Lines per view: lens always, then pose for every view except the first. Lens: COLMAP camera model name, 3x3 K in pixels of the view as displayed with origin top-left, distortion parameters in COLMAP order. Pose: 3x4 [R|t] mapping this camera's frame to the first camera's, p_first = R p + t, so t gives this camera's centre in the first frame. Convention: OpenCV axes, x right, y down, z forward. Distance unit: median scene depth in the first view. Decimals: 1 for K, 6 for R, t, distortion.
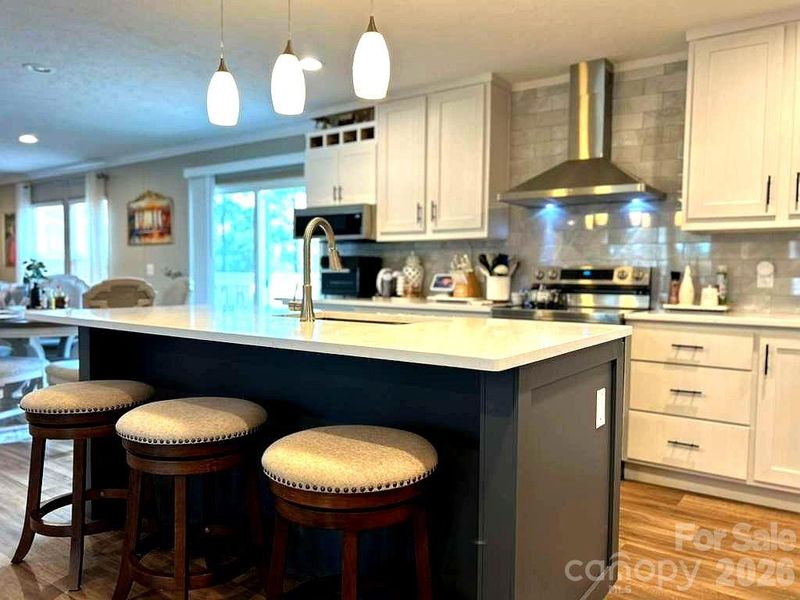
lens RADIAL K [[647.9, 0, 402.5], [0, 647.9, 296.9], [0, 0, 1]] dist [0.029458, -0.015921]
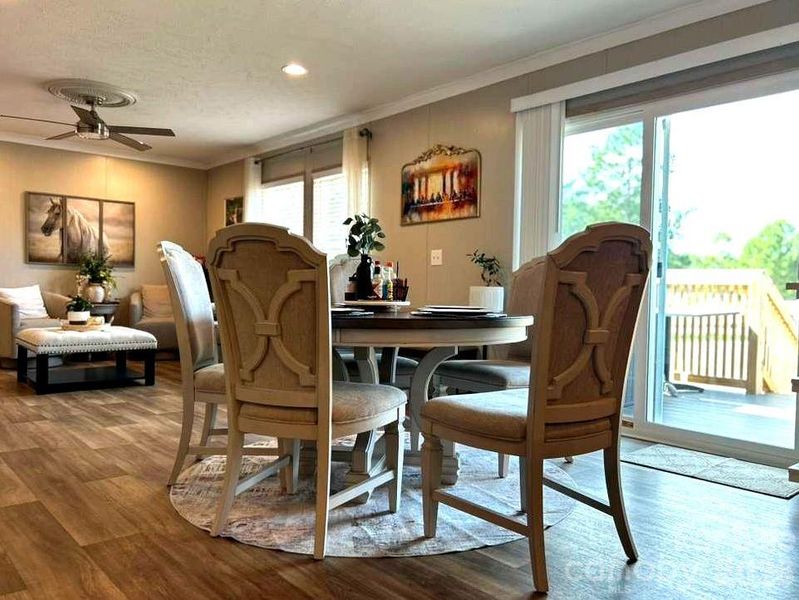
lens RADIAL K [[647.0, 0, 398.4], [0, 647.0, 307.5], [0, 0, 1]] dist [0.029458, -0.015921]
pose [[0.977975, 0.008762, -0.208540, -0.281978], [-0.011050, 0.999891, -0.009807, 0.021048], [0.208432, 0.011895, 0.977965, 0.301668]]
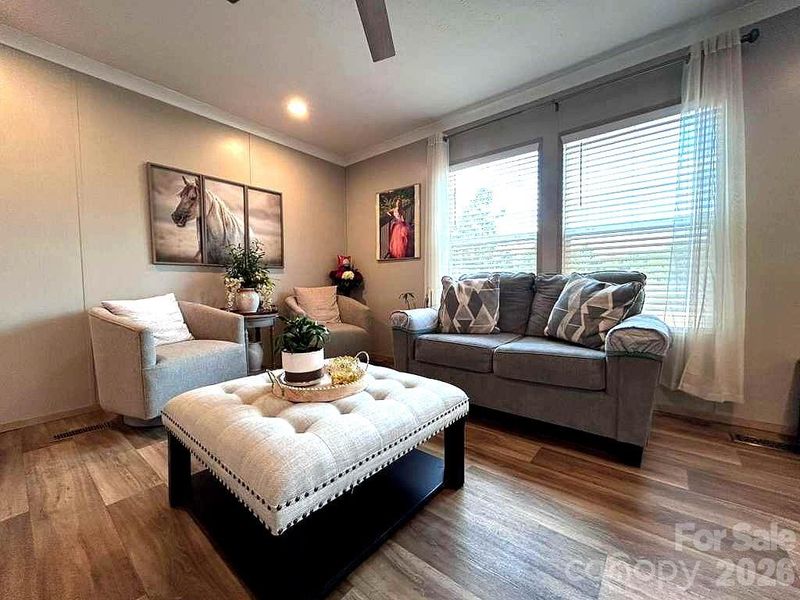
lens RADIAL K [[325.2, 0, 396.5], [0, 325.2, 300.3], [0, 0, 1]] dist [-0.000694, -0.000542]
pose [[0.998839, -0.023301, -0.042154, -0.742797], [0.024068, 0.999552, 0.017781, -0.008122], [0.041721, -0.018775, 0.998953, 0.786996]]
